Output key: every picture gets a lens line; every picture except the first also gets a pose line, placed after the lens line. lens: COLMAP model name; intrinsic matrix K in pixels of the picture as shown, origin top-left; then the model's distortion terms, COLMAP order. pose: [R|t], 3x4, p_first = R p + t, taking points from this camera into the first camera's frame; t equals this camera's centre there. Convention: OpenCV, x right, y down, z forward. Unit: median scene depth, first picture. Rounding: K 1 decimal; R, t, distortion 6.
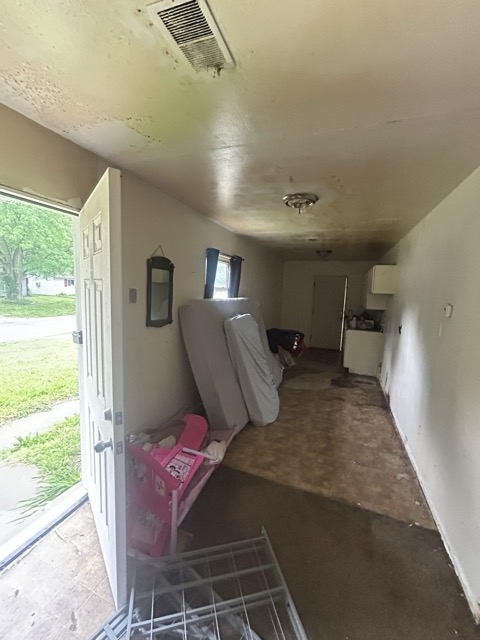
lens RADIAL K [[261.5, 0, 241.5], [0, 261.5, 318.9], [0, 0, 1]] dist [0.000510, 0.000679]
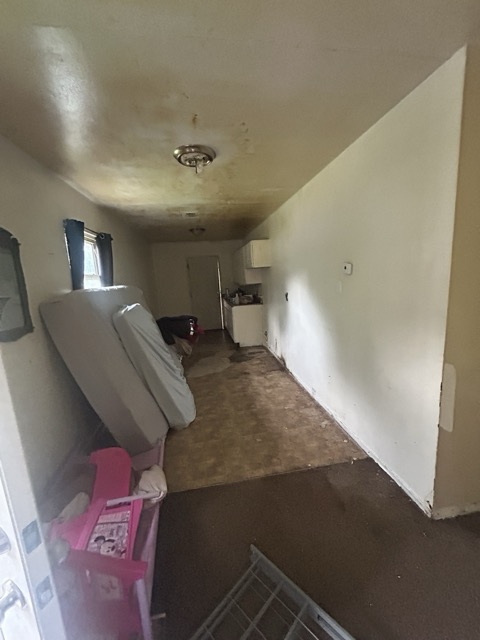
lens RADIAL K [[261.5, 0, 241.5], [0, 261.5, 318.9], [0, 0, 1]] dist [0.000510, 0.000679]
pose [[0.858484, -0.177638, 0.481093, -0.102020], [0.154625, 0.984096, 0.087445, 0.006900], [-0.488976, -0.000681, 0.872297, 0.139165]]
